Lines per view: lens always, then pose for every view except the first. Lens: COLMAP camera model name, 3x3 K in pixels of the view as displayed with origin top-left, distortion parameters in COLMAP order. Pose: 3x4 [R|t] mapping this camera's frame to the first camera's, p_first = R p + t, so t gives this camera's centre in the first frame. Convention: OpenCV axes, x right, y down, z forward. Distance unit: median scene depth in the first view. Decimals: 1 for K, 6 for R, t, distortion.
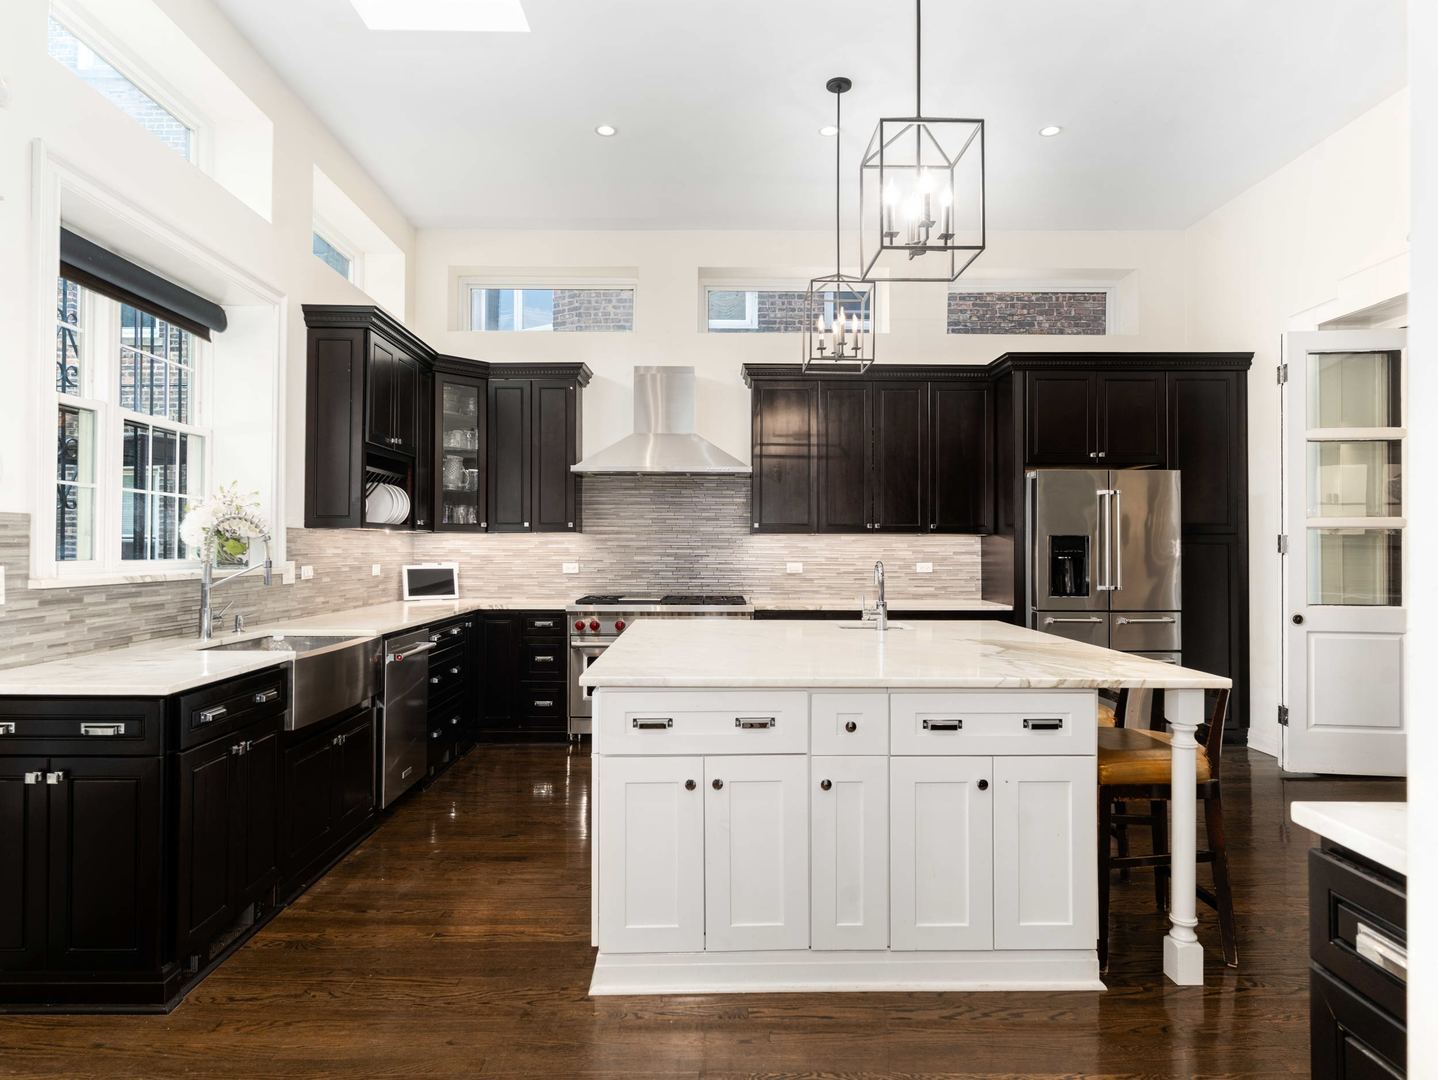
lens RADIAL K [[858.3, 0, 717.8], [0, 858.3, 541.2], [0, 0, 1]] dist [0.001883, 0.000976]
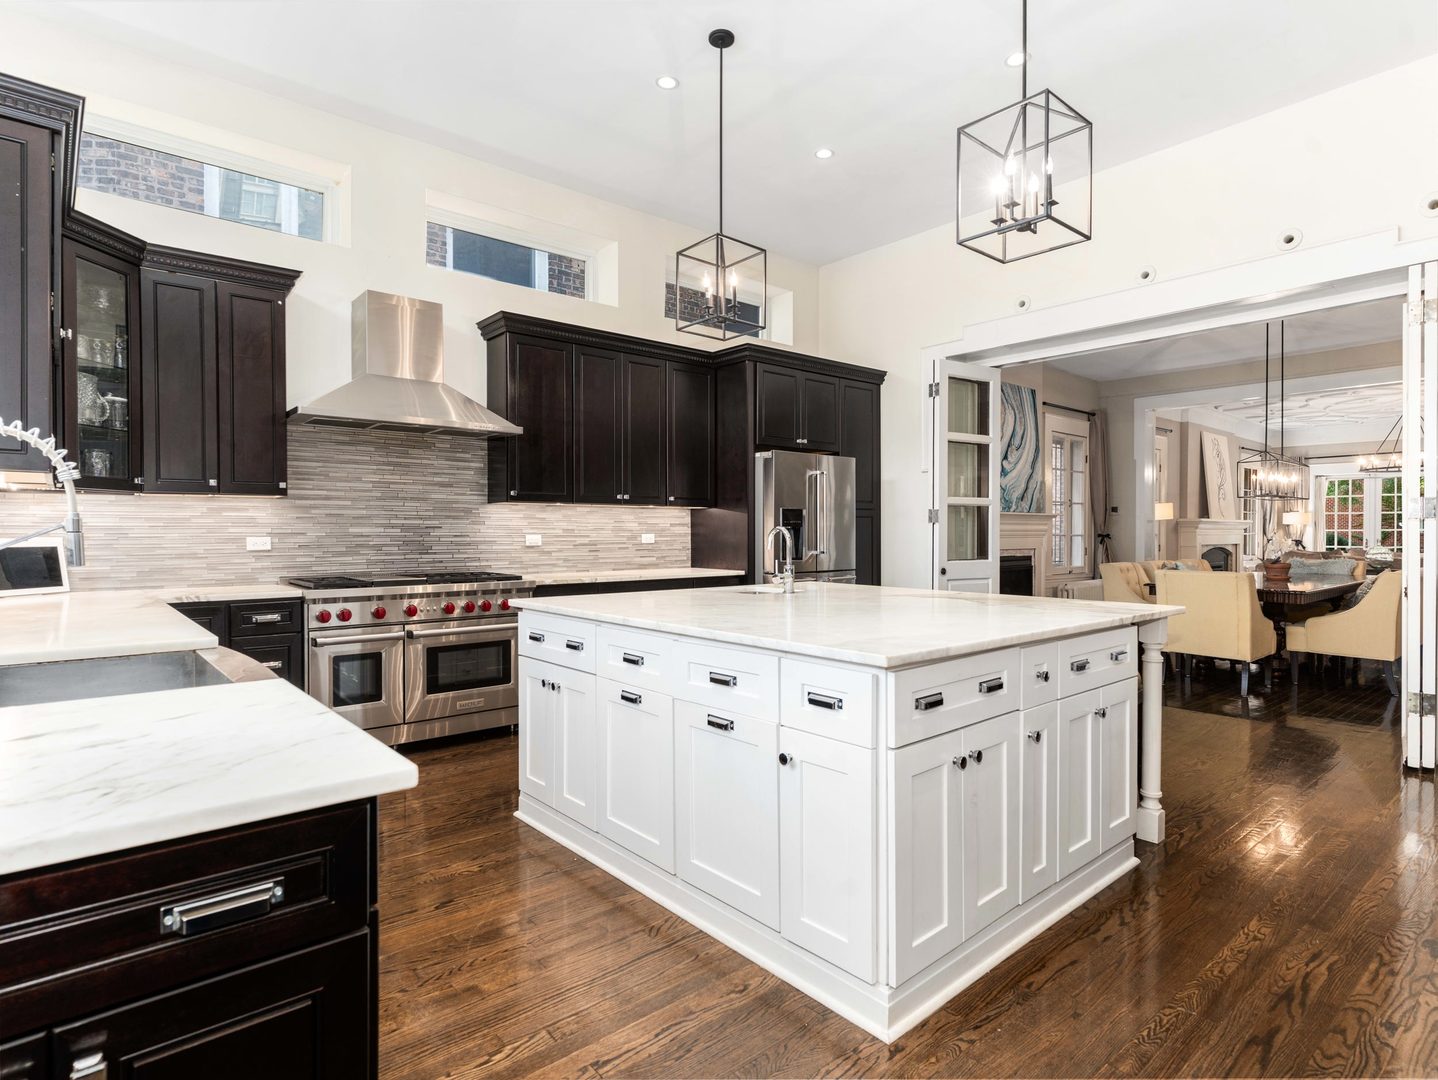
lens RADIAL K [[776.1, 0, 718.2], [0, 776.1, 535.6], [0, 0, 1]] dist [0.005045, 0.001545]
pose [[0.770715, -0.006492, 0.637147, -0.296051], [-0.001706, 0.999923, 0.012251, 0.015423], [-0.637177, -0.010529, 0.770645, 0.217004]]
